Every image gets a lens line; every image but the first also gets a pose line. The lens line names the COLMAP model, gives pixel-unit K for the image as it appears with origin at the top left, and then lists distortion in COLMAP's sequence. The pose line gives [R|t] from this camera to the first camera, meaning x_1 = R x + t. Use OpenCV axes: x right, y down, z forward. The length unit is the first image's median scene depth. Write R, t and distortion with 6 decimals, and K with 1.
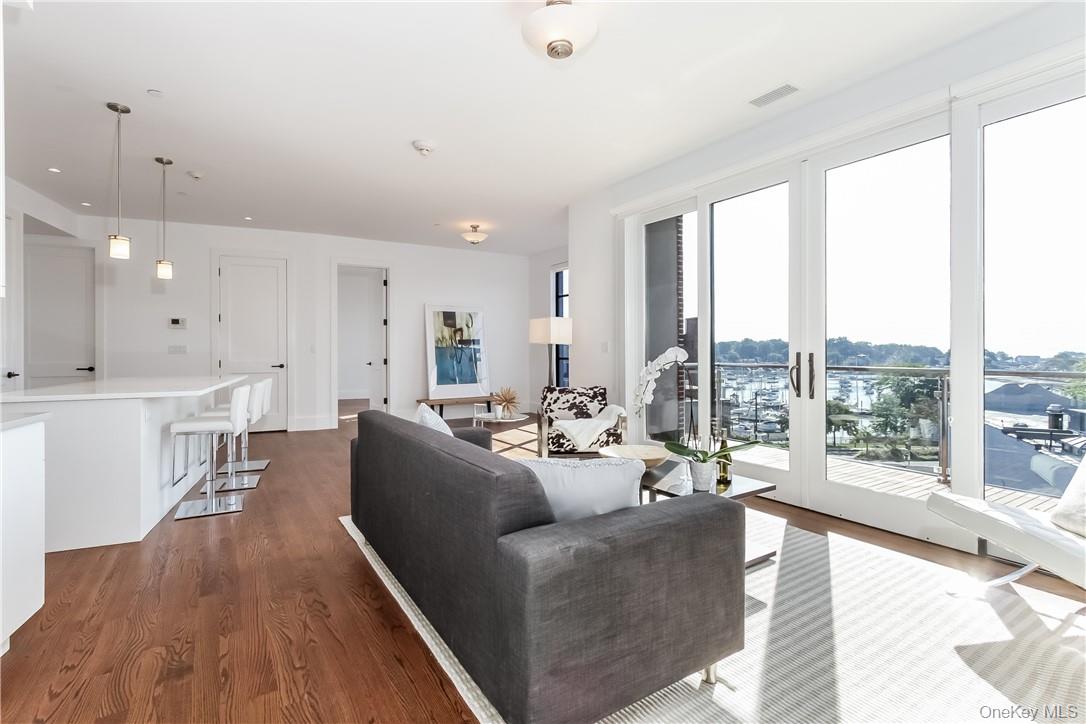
lens RADIAL K [[498.6, 0, 537.7], [0, 498.6, 350.4], [0, 0, 1]] dist [0.001665, 0.000288]
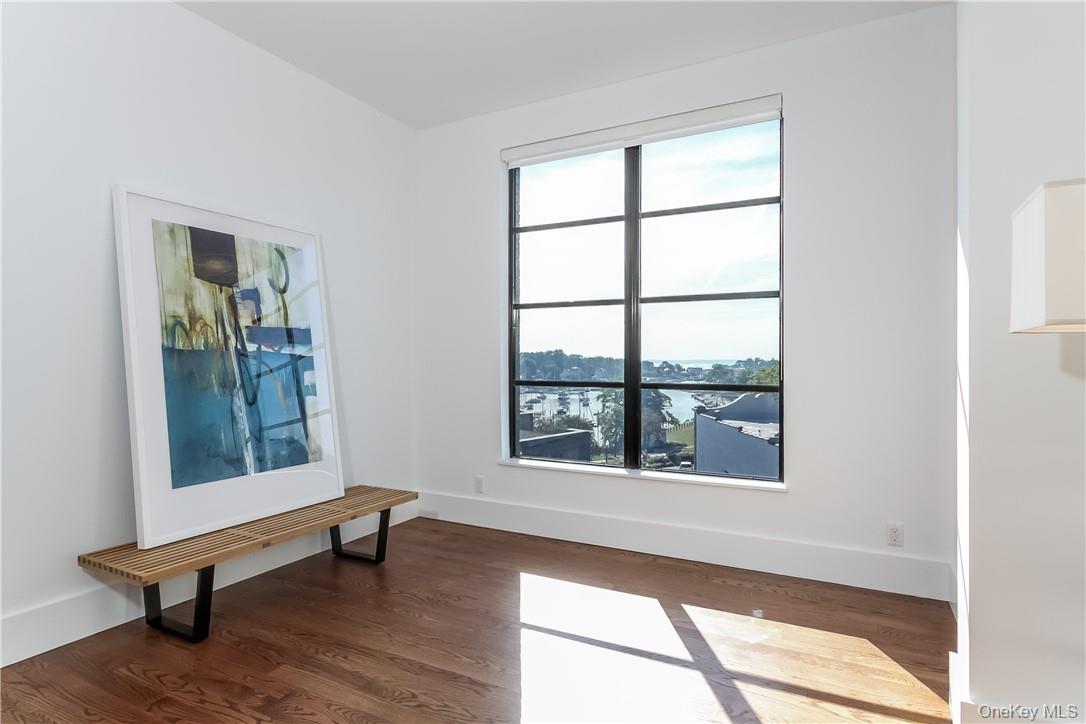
lens RADIAL K [[582.6, 0, 547.1], [0, 582.6, 364.4], [0, 0, 1]] dist [0.003700, 0.000193]
pose [[0.863055, -0.000604, 0.505110, -0.169006], [-0.001042, 0.999995, 0.002975, 0.000338], [-0.505109, -0.003094, 0.863050, 0.559631]]
